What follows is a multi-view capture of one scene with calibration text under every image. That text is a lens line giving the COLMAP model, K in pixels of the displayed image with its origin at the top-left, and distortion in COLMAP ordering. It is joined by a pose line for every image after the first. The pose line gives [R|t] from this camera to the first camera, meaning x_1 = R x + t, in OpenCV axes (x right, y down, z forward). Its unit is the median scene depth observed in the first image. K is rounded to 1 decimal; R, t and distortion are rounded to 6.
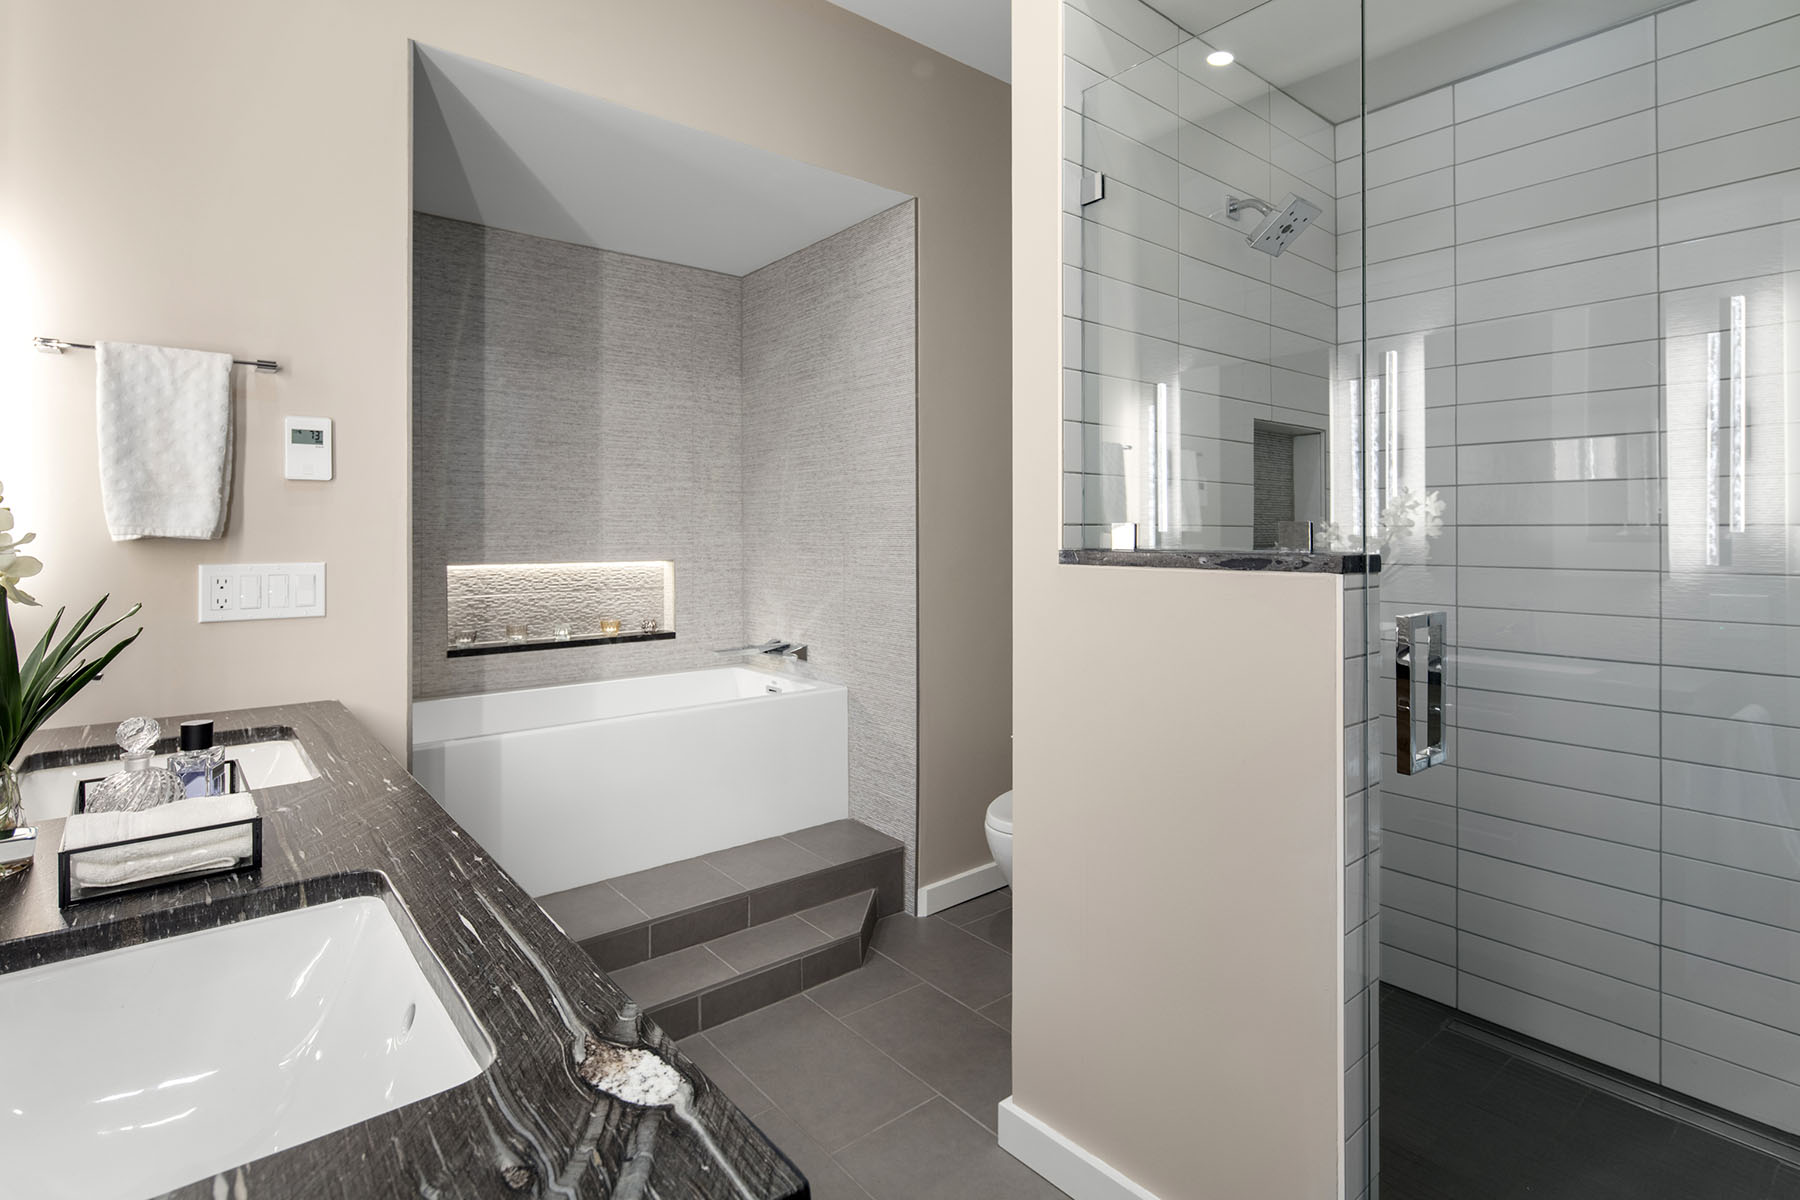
lens RADIAL K [[888.0, 0, 906.9], [0, 888.0, 533.1], [0, 0, 1]] dist [-0.003113, -0.000816]
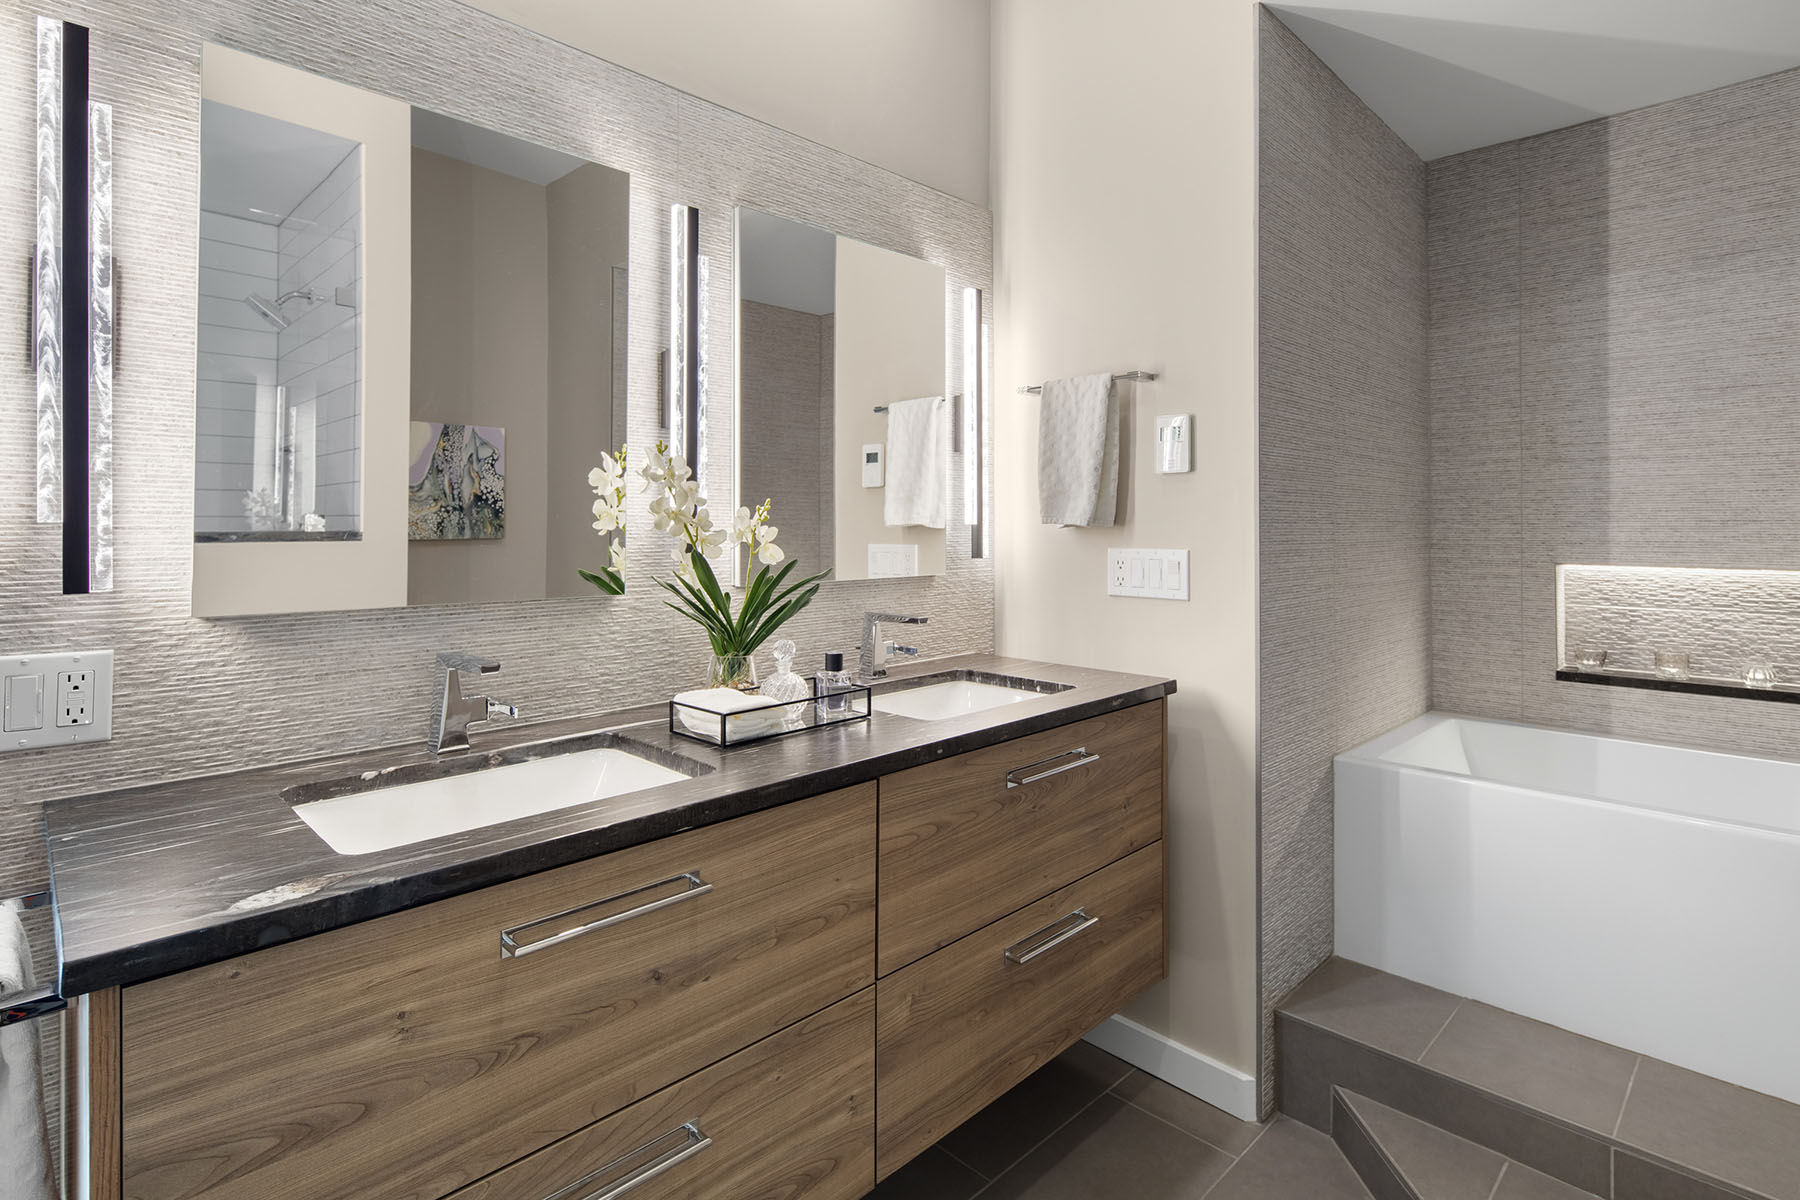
lens RADIAL K [[888.0, 0, 910.5], [0, 888.0, 516.4], [0, 0, 1]] dist [-0.003113, -0.000816]
pose [[0.084409, -0.006571, -0.996410, 0.223289], [-0.002172, 0.999975, -0.006778, 0.000457], [0.996429, 0.002737, 0.084393, 0.346360]]
